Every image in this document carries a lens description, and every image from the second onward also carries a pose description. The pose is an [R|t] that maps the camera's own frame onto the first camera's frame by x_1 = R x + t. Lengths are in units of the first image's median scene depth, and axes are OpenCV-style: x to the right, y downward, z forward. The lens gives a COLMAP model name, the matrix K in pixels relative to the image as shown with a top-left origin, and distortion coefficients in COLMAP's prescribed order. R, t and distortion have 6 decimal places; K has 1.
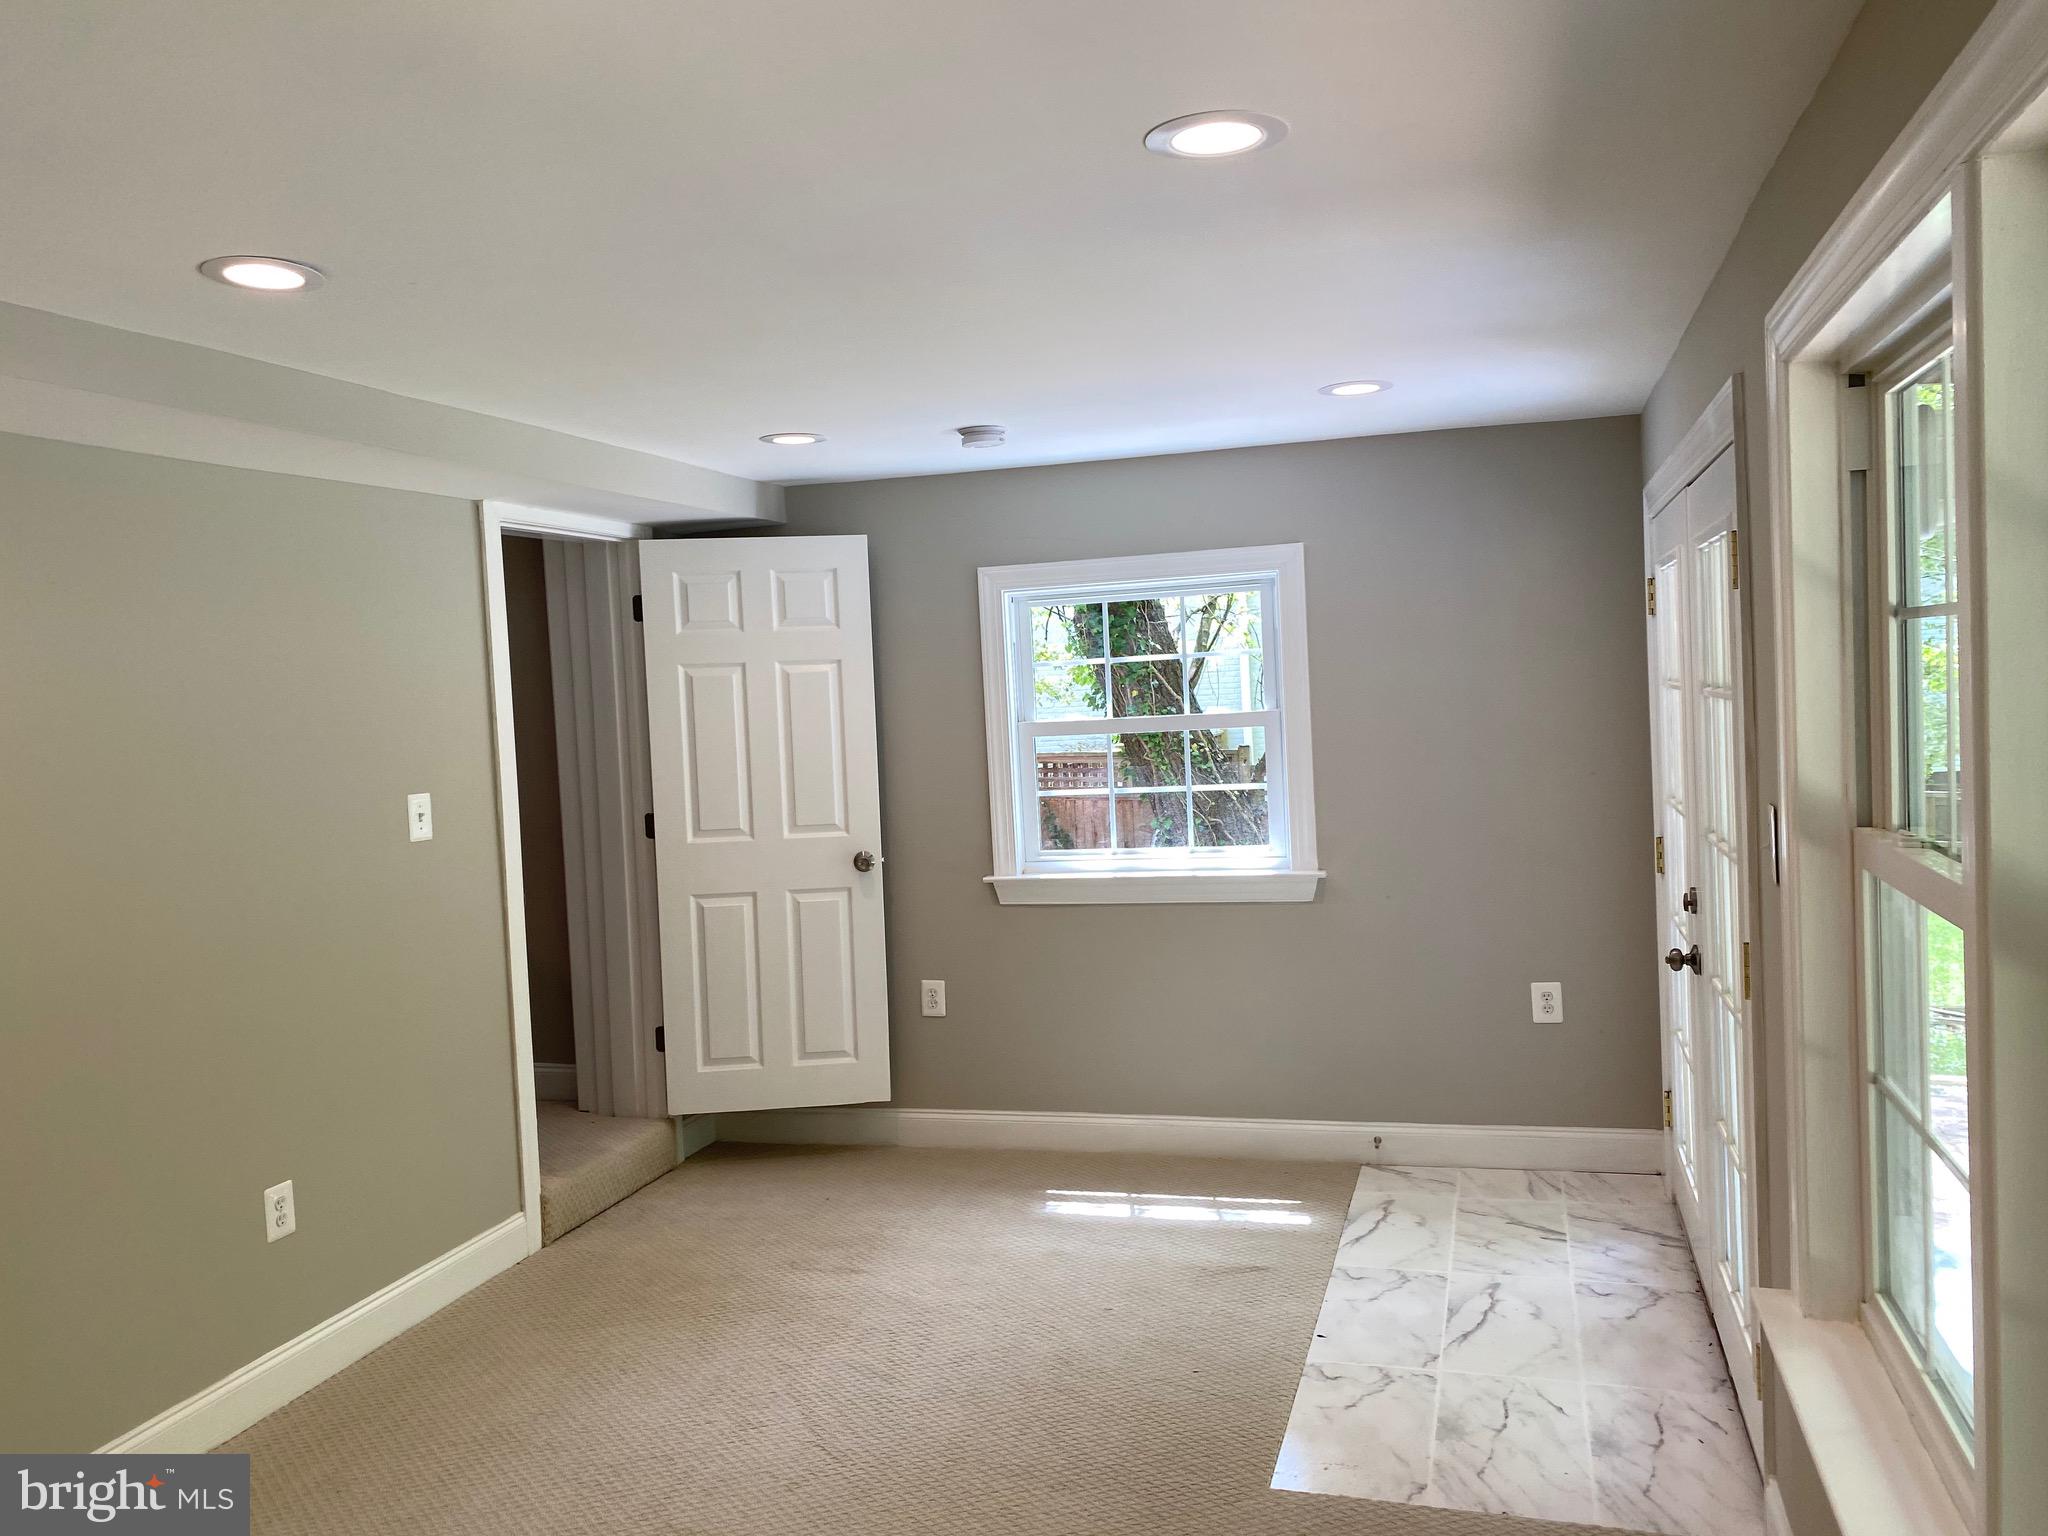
lens RADIAL K [[1558.9, 0, 1024.8], [0, 1558.9, 765.2], [0, 0, 1]] dist [0.023085, -0.031606]
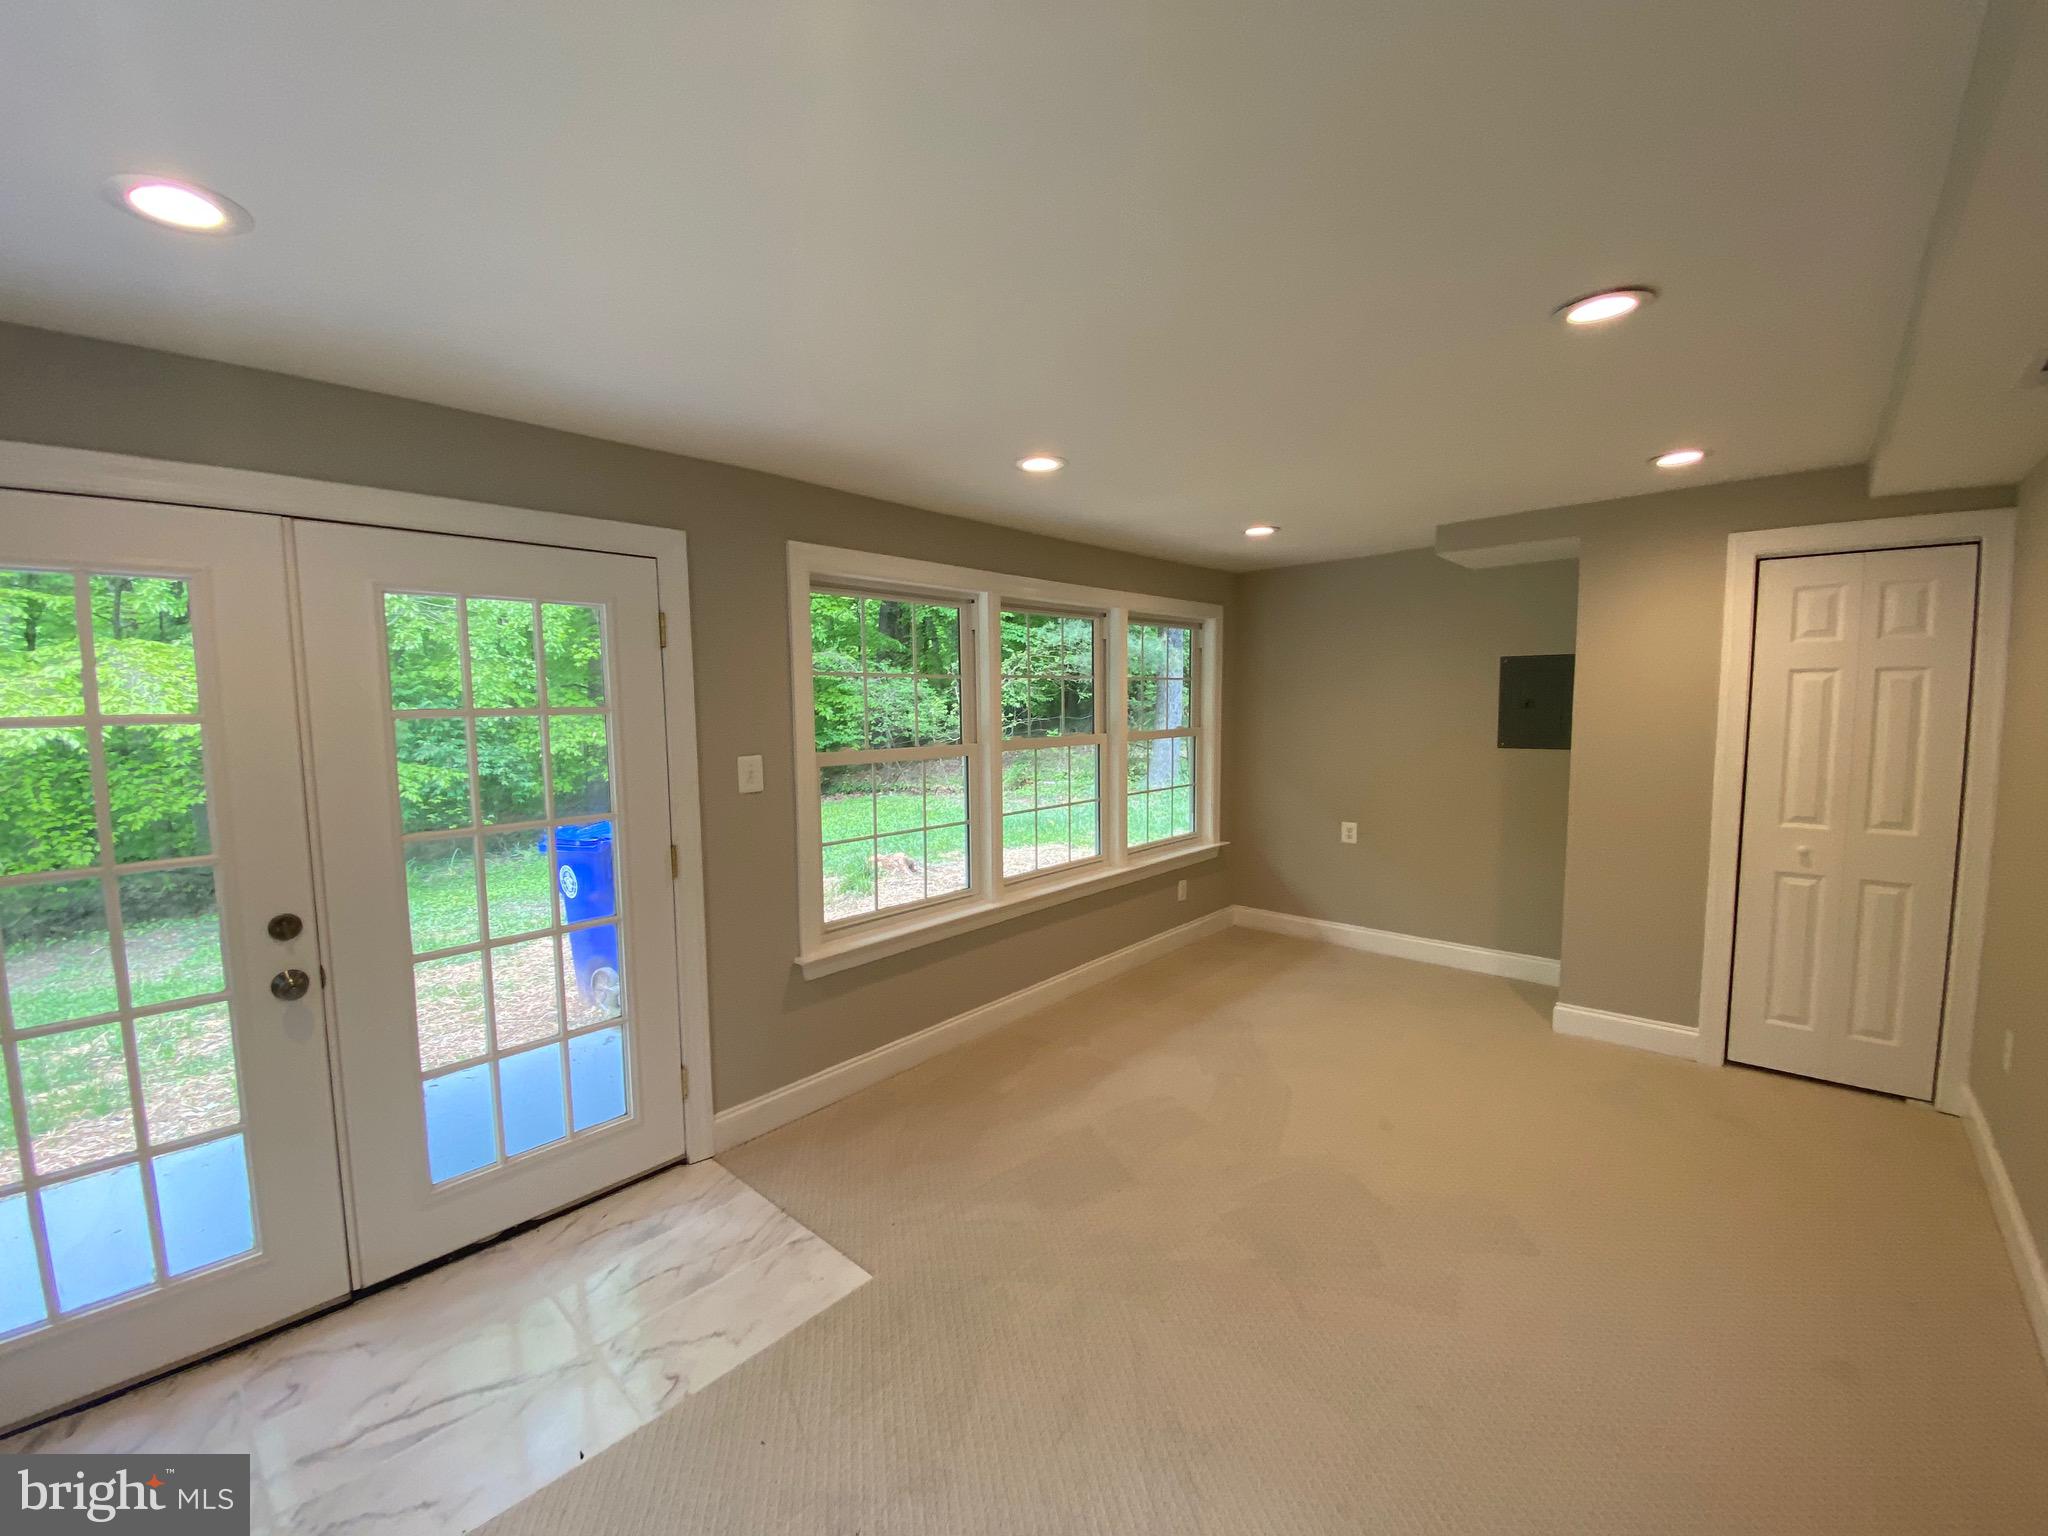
lens RADIAL K [[829.8, 0, 1024.0], [0, 829.8, 769.7], [0, 0, 1]] dist [0.003763, -0.012066]
pose [[-0.903445, 0.020745, 0.428202, -0.260597], [0.074224, 0.991313, 0.108577, -0.040818], [-0.422230, 0.129876, -0.897137, 1.431595]]
